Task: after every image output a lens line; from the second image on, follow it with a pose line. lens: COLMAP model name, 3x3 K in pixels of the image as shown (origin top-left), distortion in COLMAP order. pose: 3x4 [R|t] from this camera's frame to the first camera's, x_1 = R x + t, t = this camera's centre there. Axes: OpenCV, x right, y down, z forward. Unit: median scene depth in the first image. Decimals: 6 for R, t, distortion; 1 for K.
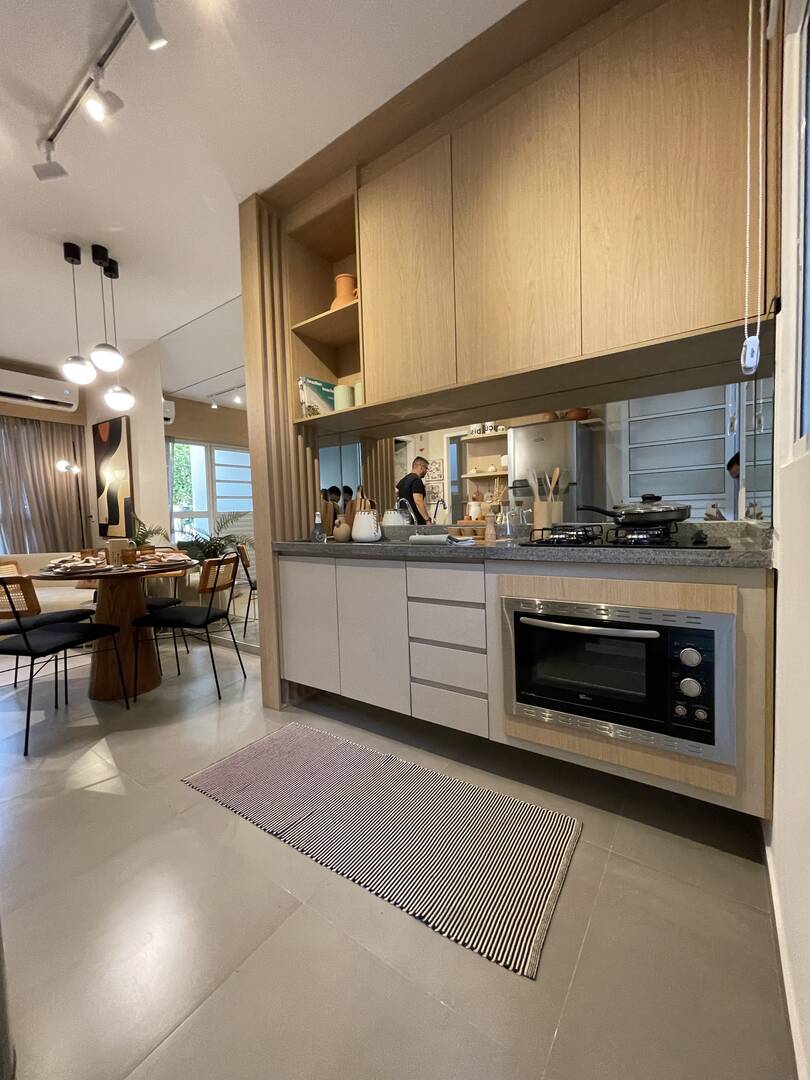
lens RADIAL K [[429.7, 0, 406.5], [0, 429.7, 522.1], [0, 0, 1]] dist [0.000477, 0.000030]
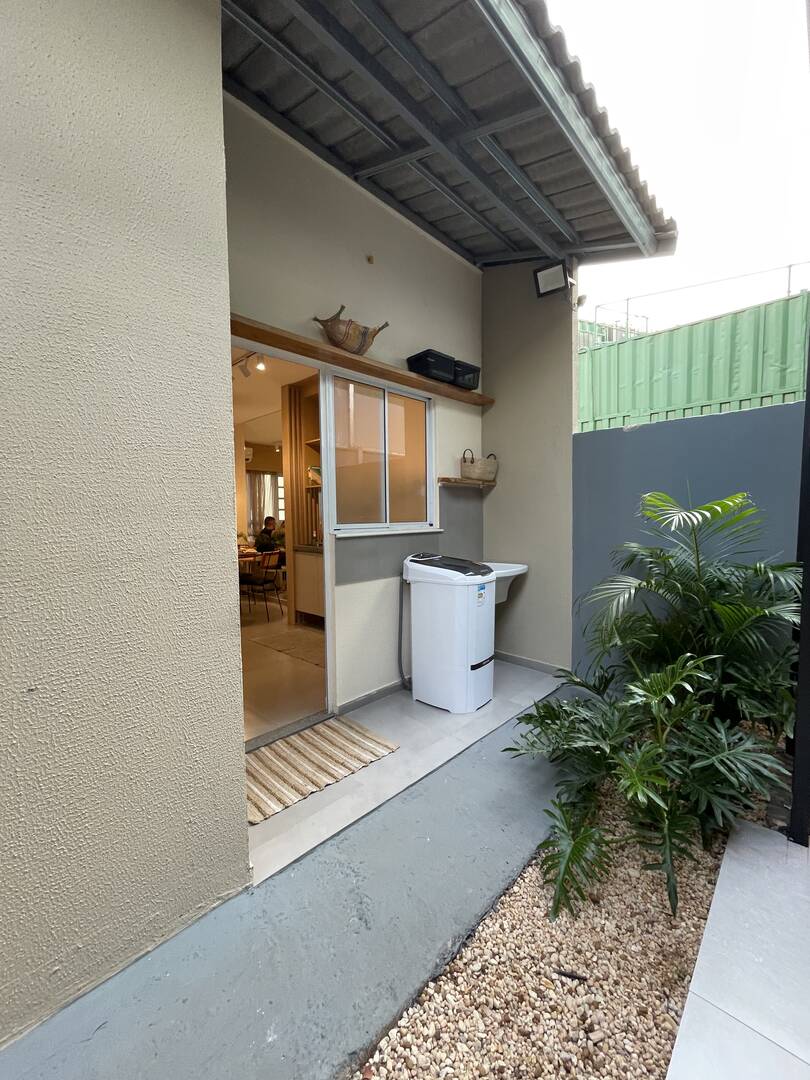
lens RADIAL K [[436.6, 0, 405.0], [0, 436.6, 540.0], [0, 0, 1]] dist [-0.000149, -0.000004]
pose [[0.987703, 0.031590, -0.153117, 0.520807], [-0.030434, 0.999488, 0.009884, -0.014510], [0.153351, -0.005103, 0.988159, -0.965163]]
